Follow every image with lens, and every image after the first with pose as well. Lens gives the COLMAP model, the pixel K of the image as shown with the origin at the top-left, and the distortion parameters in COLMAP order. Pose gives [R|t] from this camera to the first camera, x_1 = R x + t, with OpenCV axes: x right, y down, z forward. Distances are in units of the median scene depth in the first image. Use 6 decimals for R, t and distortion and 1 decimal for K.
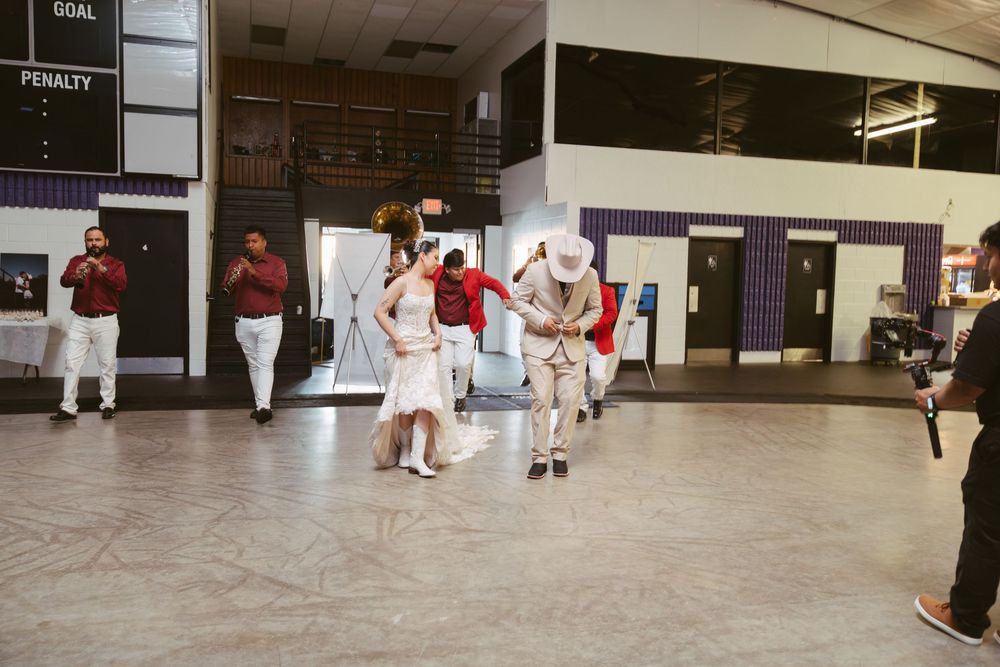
lens RADIAL K [[818.5, 0, 500.0], [0, 818.5, 333.5], [0, 0, 1]] dist [-0.004447, 0.012561]
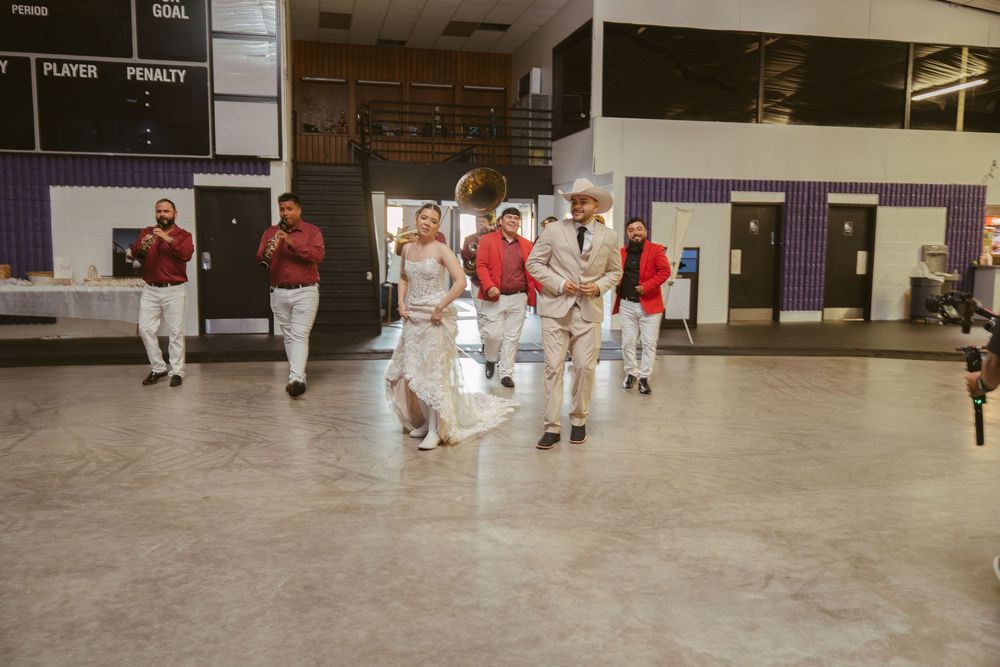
lens RADIAL K [[818.5, 0, 500.0], [0, 818.5, 333.5], [0, 0, 1]] dist [-0.004447, 0.012561]
pose [[0.997292, -0.005755, -0.073317, 0.009854], [0.008666, 0.999184, 0.039455, 0.006098], [0.073030, -0.039984, 0.996528, -0.076808]]
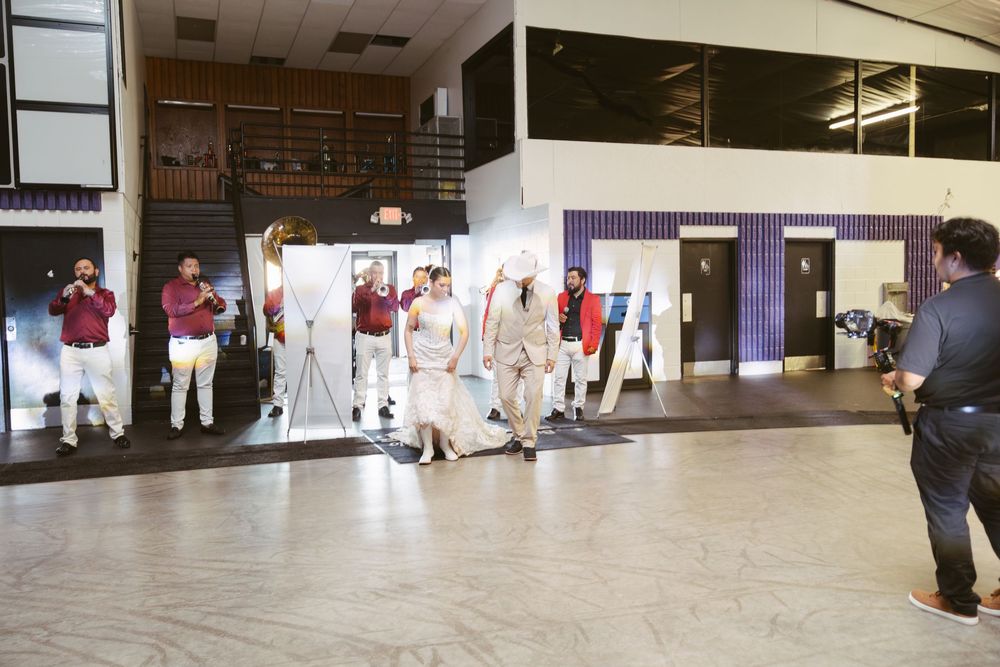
lens RADIAL K [[818.5, 0, 500.0], [0, 818.5, 333.5], [0, 0, 1]] dist [-0.004447, 0.012561]
pose [[0.997257, -0.043141, 0.060145, -0.024557], [0.044038, 0.998936, -0.013661, -0.009977], [-0.059492, 0.016273, 0.998096, 0.110678]]
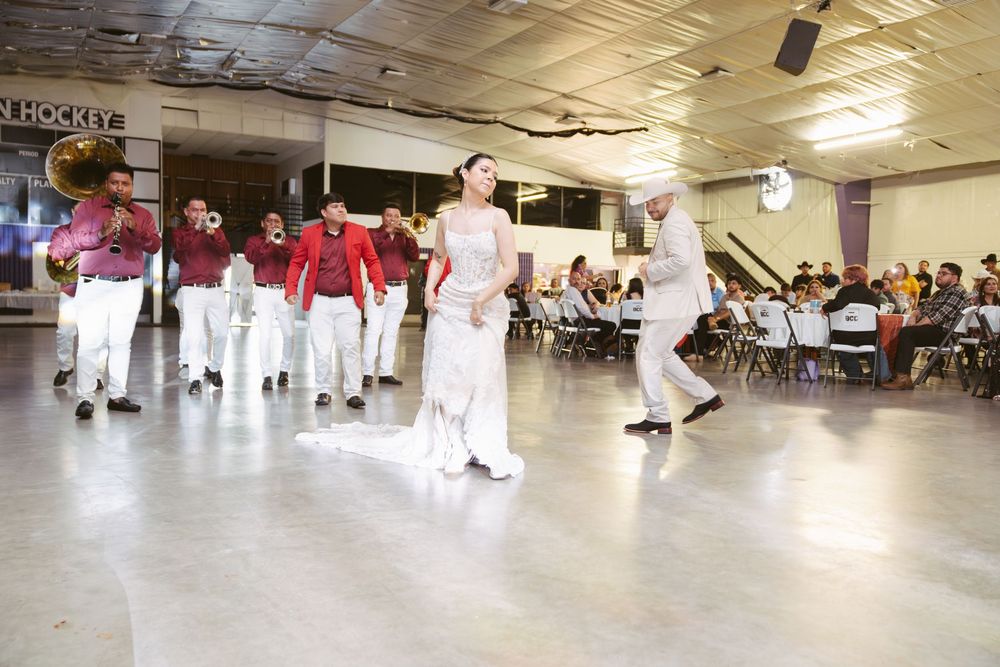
lens RADIAL K [[822.4, 0, 500.0], [0, 822.4, 333.5], [0, 0, 1]] dist [-0.002979, 0.008786]
pose [[0.974060, -0.015560, 0.225756, 0.012084], [0.020299, 0.999619, -0.018686, 0.104850], [-0.225379, 0.022784, 0.974005, -0.986138]]
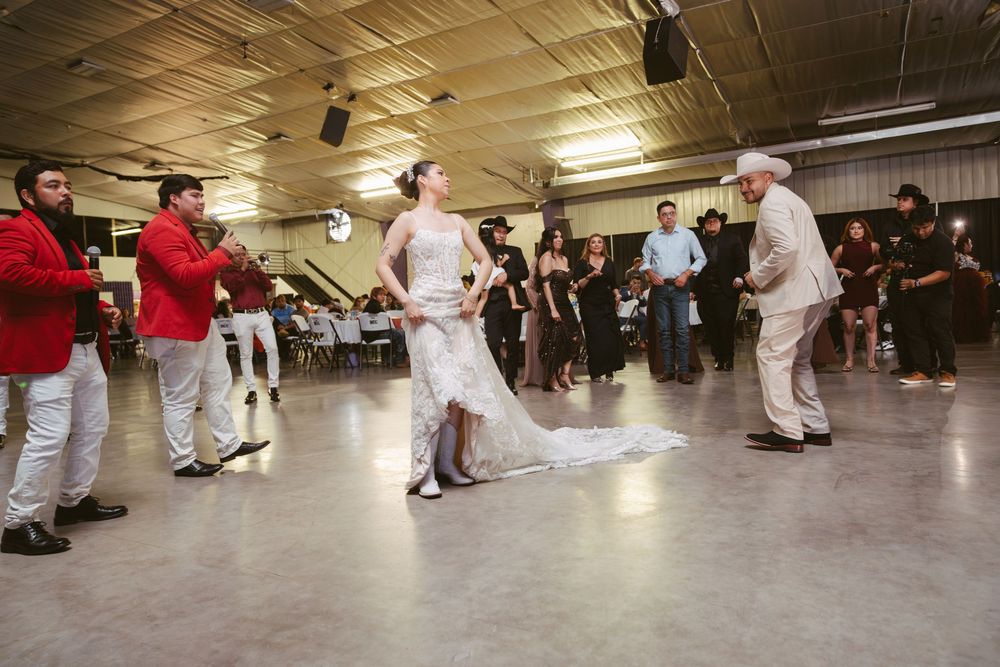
lens RADIAL K [[681.1, 0, 500.0], [0, 681.1, 333.5], [0, 0, 1]] dist [-0.024174, 0.016146]
pose [[0.722921, -0.082706, 0.685963, -0.009289], [0.107405, 0.994193, 0.006677, 0.109712], [-0.682532, 0.068849, 0.727606, -1.087740]]
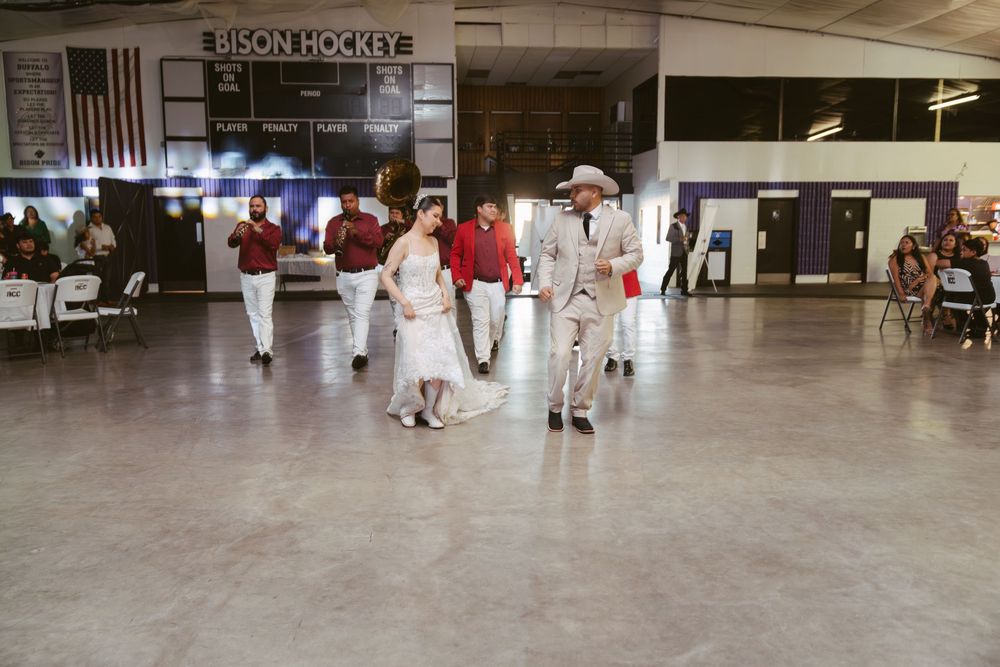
lens RADIAL K [[818.5, 0, 500.0], [0, 818.5, 333.5], [0, 0, 1]] dist [-0.004447, 0.012561]
pose [[0.980291, -0.001534, -0.197554, 0.061899], [0.012323, 0.998498, 0.053393, 0.041823], [0.197175, -0.054775, 0.978837, -0.553070]]
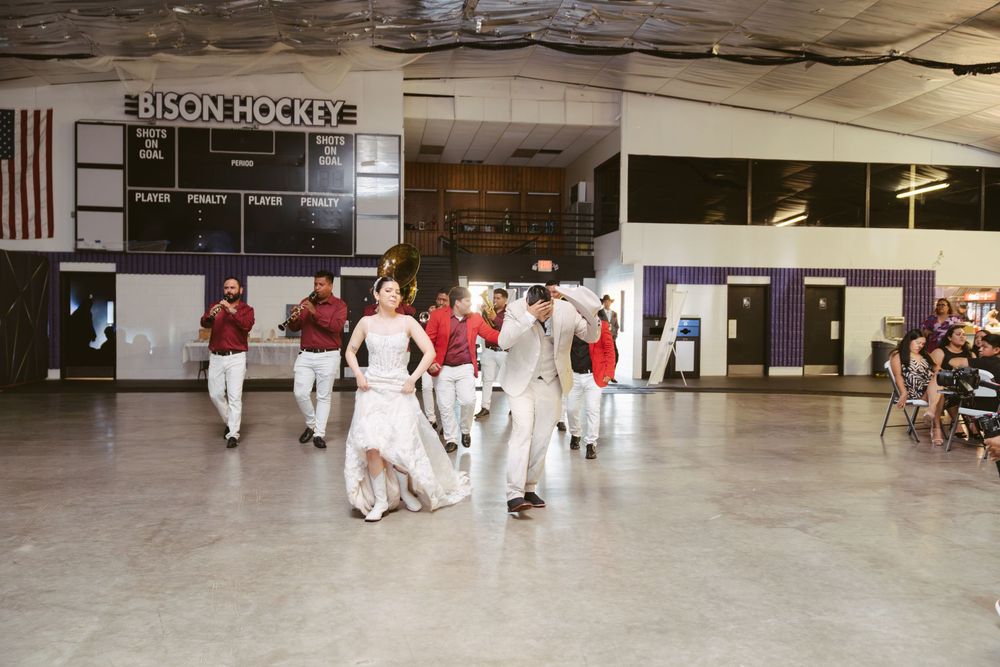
lens RADIAL K [[818.5, 0, 500.0], [0, 818.5, 333.5], [0, 0, 1]] dist [-0.004447, 0.012561]
pose [[0.988016, -0.008933, -0.154093, 0.059967], [0.001588, 0.998859, -0.047726, 0.030787], [0.154344, 0.046909, 0.986903, -0.421964]]
